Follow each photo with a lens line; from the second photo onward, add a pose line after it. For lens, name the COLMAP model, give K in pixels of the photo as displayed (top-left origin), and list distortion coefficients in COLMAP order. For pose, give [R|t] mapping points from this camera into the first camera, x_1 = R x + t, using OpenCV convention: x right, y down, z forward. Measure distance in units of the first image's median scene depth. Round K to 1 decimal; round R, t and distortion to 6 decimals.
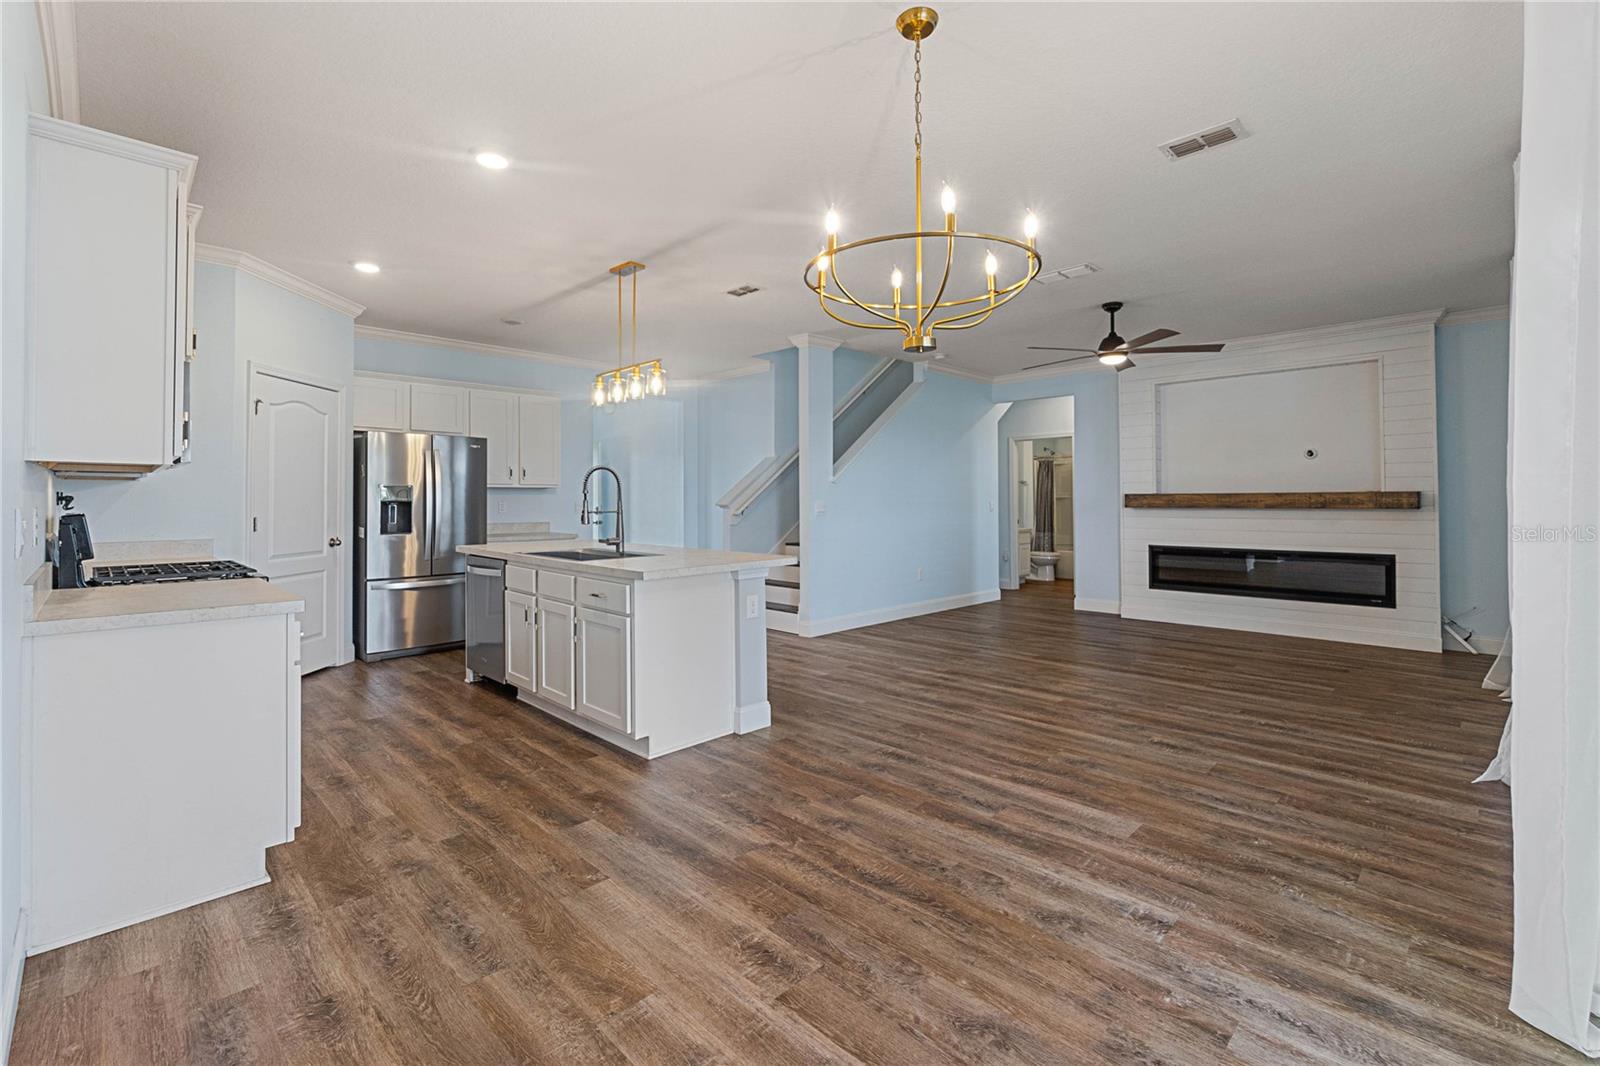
lens RADIAL K [[702.9, 0, 794.7], [0, 702.9, 492.7], [0, 0, 1]] dist [-0.004600, 0.000685]
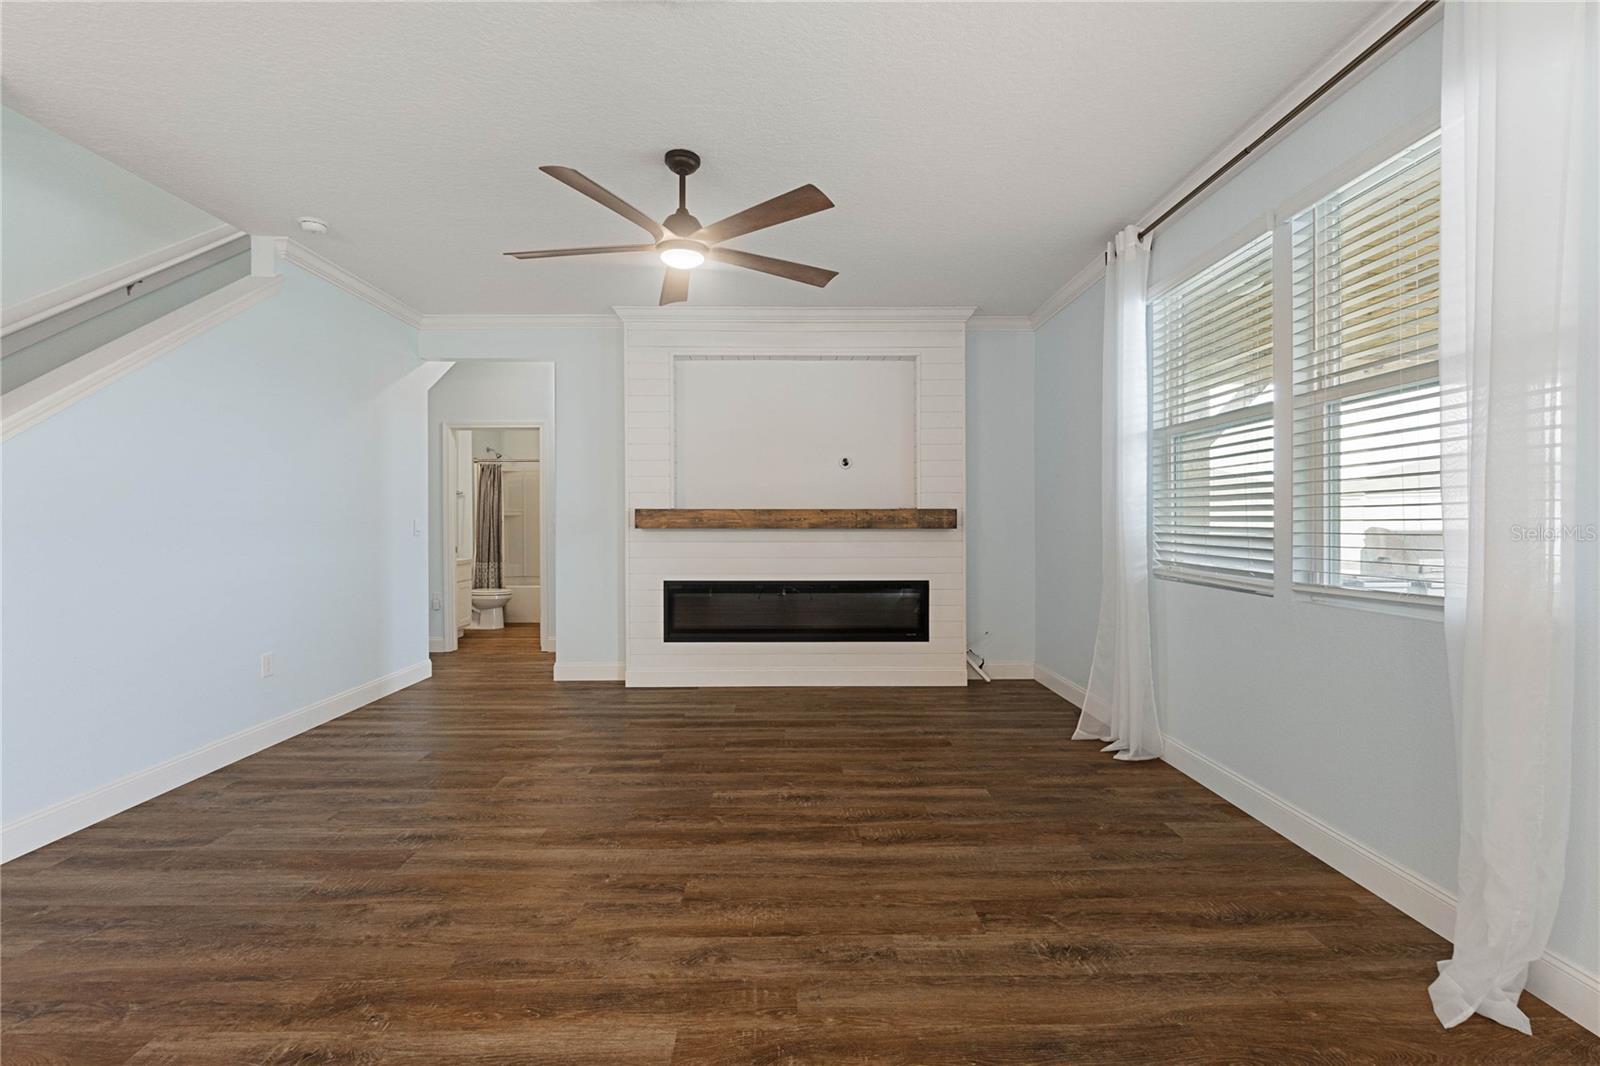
lens RADIAL K [[685.4, 0, 795.6], [0, 685.4, 523.8], [0, 0, 1]] dist [-0.006560, 0.001462]
pose [[0.695038, -0.000259, 0.718973, 0.136223], [-0.009890, 0.999902, 0.009921, 0.011786], [-0.718905, -0.014006, 0.694967, 0.588985]]
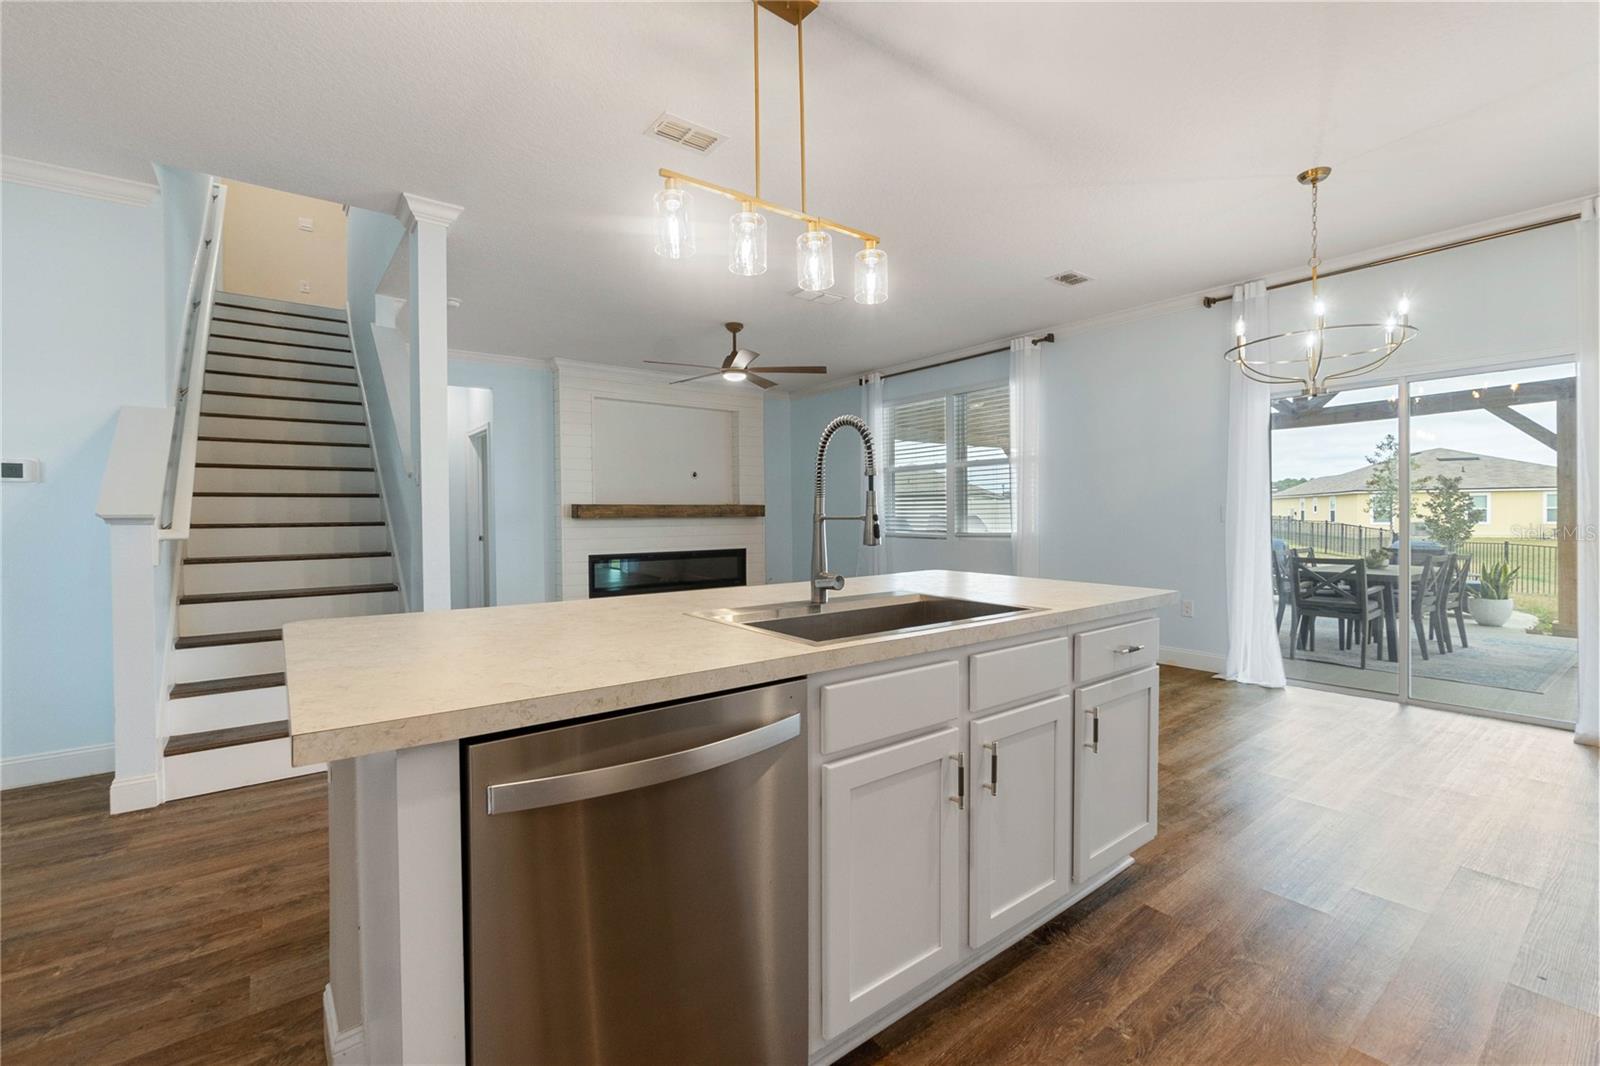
lens RADIAL K [[682.6, 0, 797.3], [0, 682.6, 525.2], [0, 0, 1]] dist [-0.003665, 0.000330]
pose [[0.124763, -0.015387, 0.992067, -0.597240], [-0.001669, 0.999875, 0.015718, 0.021229], [-0.992185, -0.003617, 0.124722, 0.811416]]
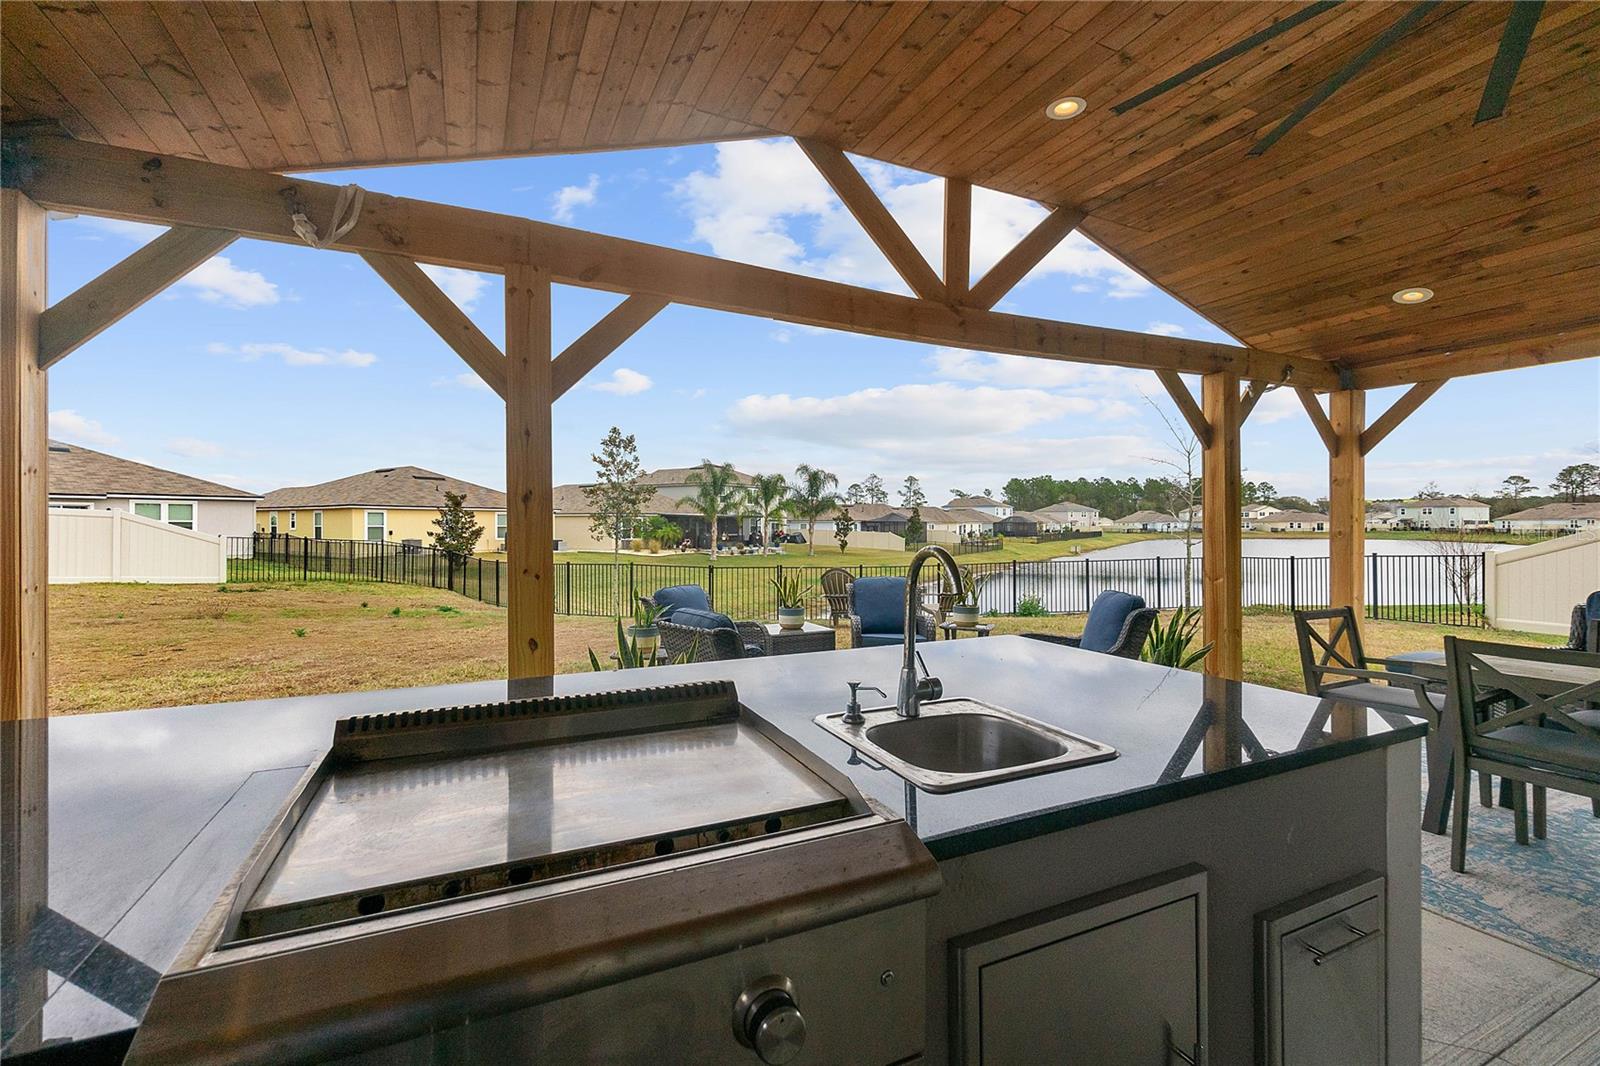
lens RADIAL K [[685.4, 0, 795.6], [0, 685.4, 523.8], [0, 0, 1]] dist [-0.006560, 0.001462]
pose [[-0.942680, 0.003744, 0.333676, 1.248801], [0.000265, 0.999945, -0.010472, 0.003844], [-0.333697, -0.009783, -0.942630, 0.511490]]
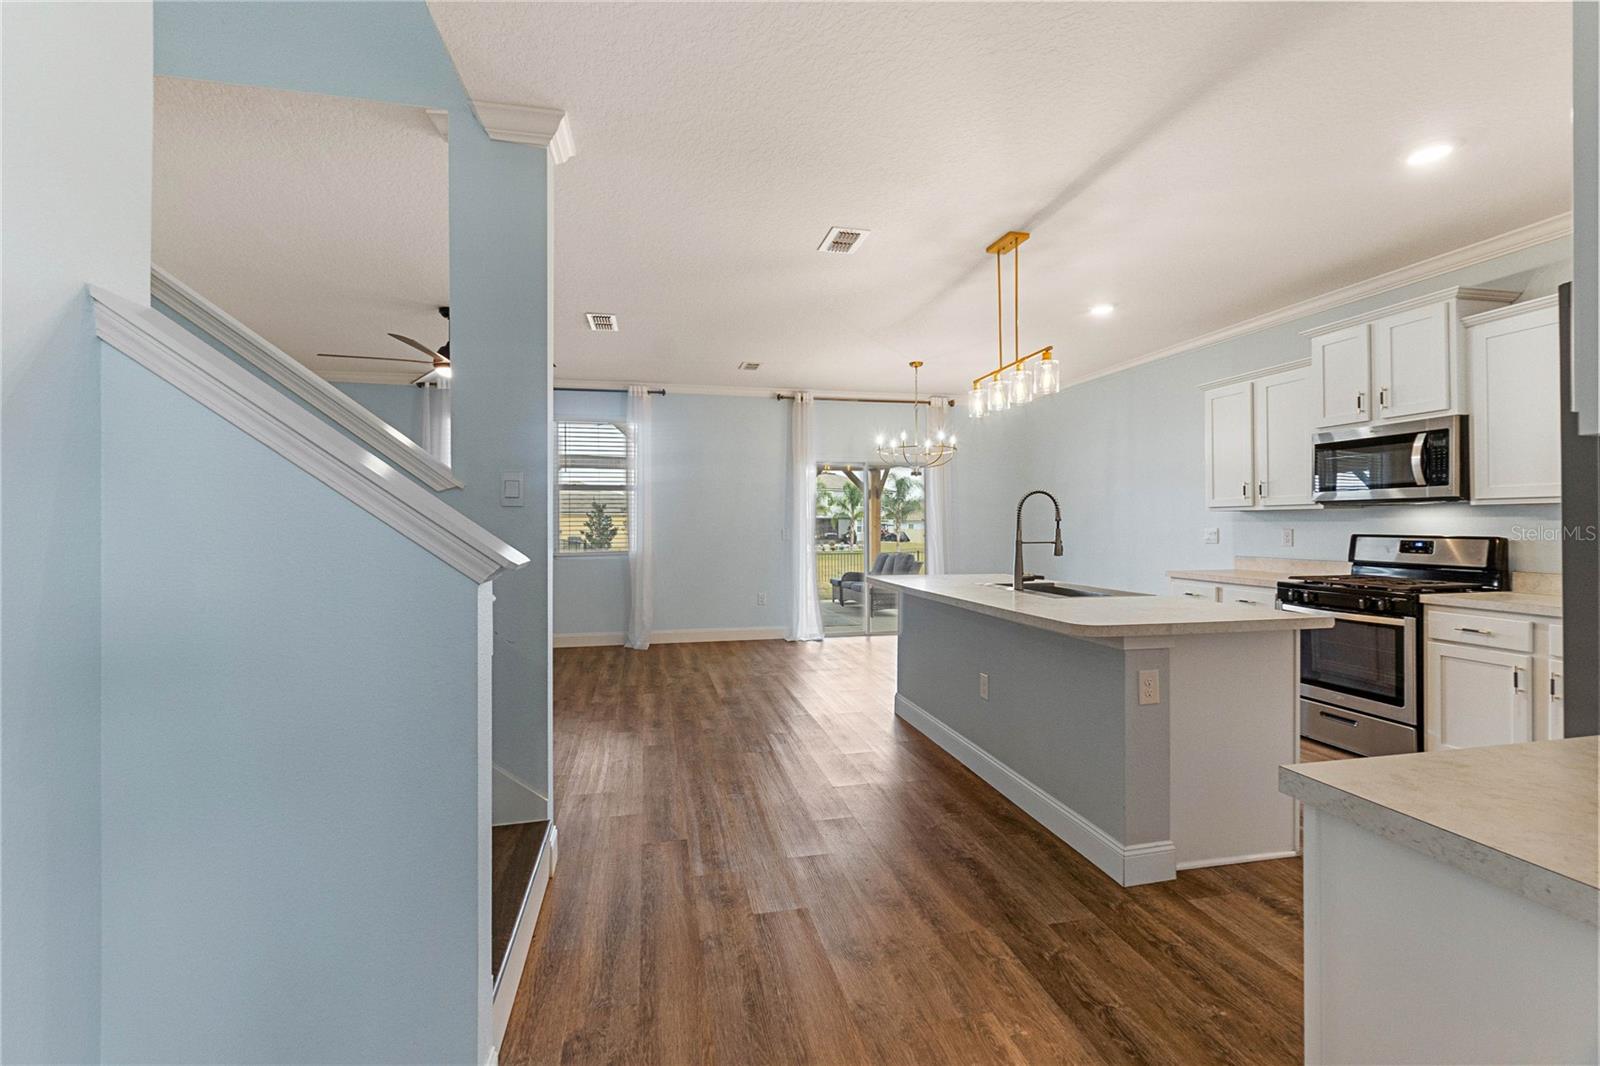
lens RADIAL K [[681.2, 0, 796.2], [0, 681.2, 523.3], [0, 0, 1]] dist [-0.004240, -0.000036]
pose [[-0.844486, 0.006045, 0.535543, -0.391635], [0.000049, 0.999937, -0.011211, 0.011208], [-0.535577, -0.009441, -0.844434, 1.560680]]
